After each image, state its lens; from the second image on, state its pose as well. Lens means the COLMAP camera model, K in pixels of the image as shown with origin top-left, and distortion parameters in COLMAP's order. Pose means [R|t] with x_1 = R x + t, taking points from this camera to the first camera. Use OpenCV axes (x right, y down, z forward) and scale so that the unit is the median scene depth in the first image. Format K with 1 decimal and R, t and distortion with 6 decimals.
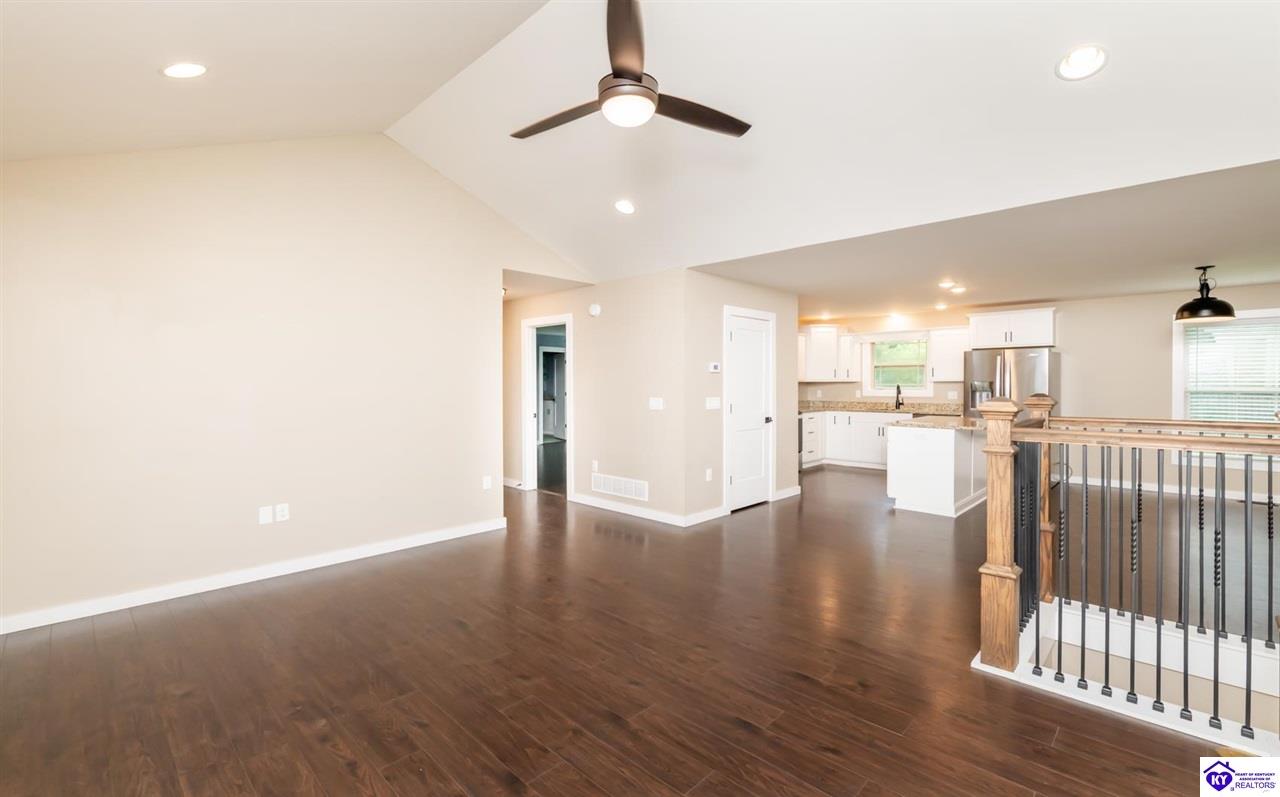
lens RADIAL K [[555.8, 0, 664.9], [0, 555.8, 385.9], [0, 0, 1]] dist [-0.001840, 0.000493]
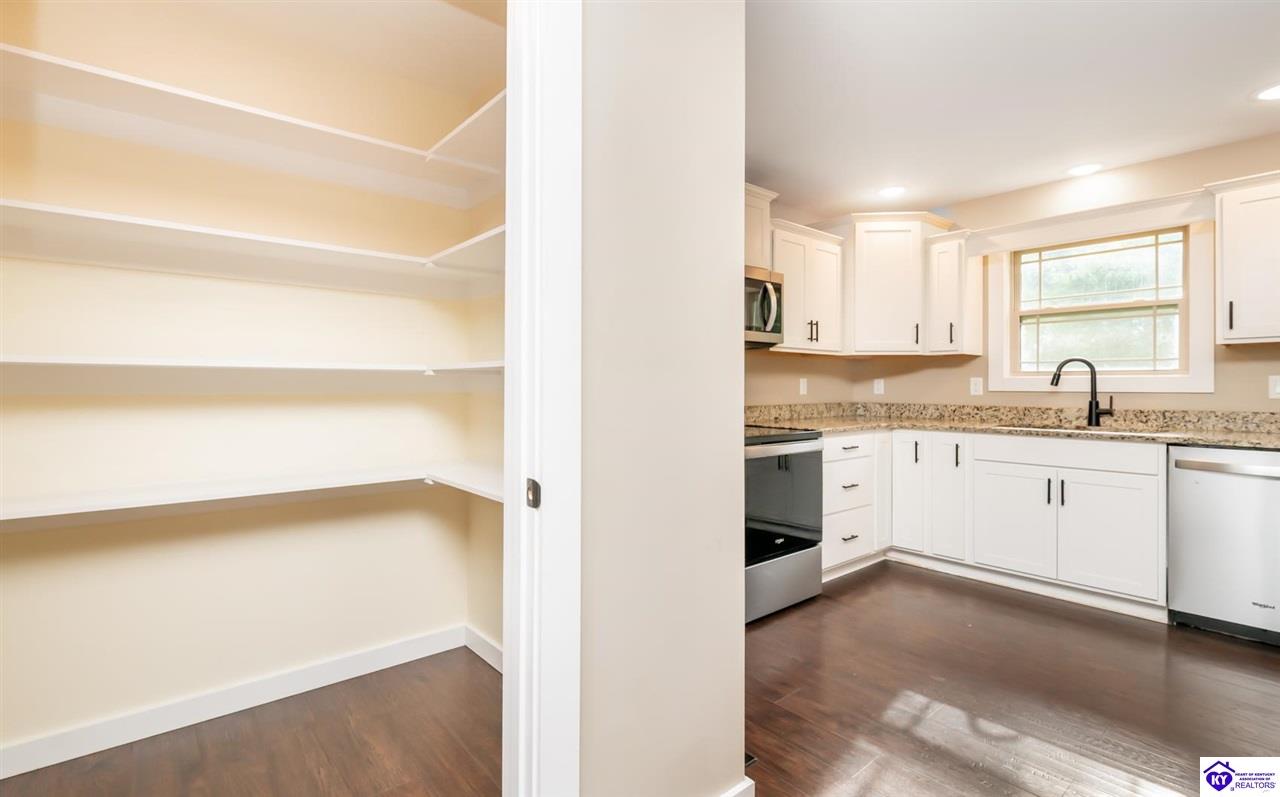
lens RADIAL K [[604.6, 0, 651.7], [0, 604.6, 380.8], [0, 0, 1]] dist [-0.002249, -0.000691]
pose [[0.993091, 0.003831, -0.117288, 0.175585], [-0.005510, 0.999887, -0.013989, 0.019191], [0.117221, 0.014538, 0.992999, 0.571365]]
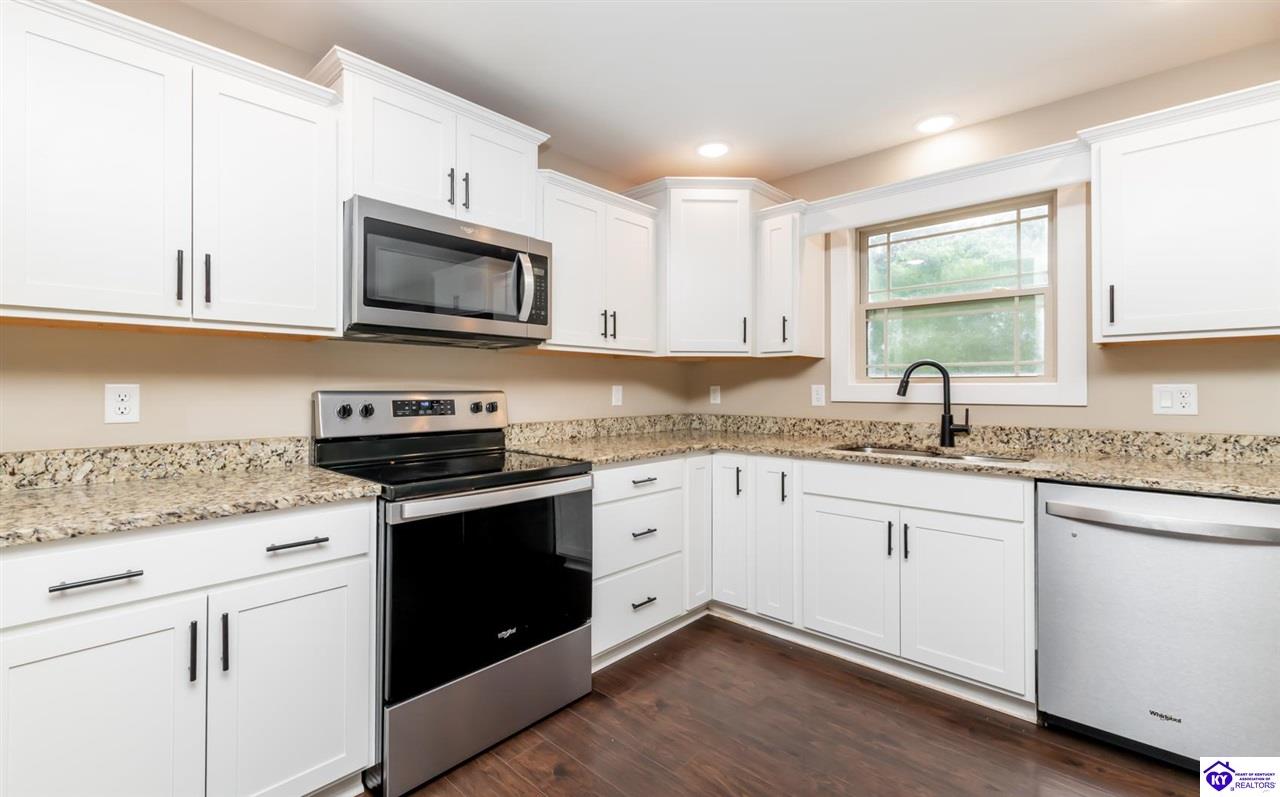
lens RADIAL K [[555.8, 0, 657.9], [0, 555.8, 380.0], [0, 0, 1]] dist [-0.001840, 0.000493]
pose [[0.999917, 0.004085, 0.012230, 0.263703], [-0.003827, 0.999772, -0.021024, 0.013555], [-0.012313, 0.020975, 0.999704, 0.712234]]
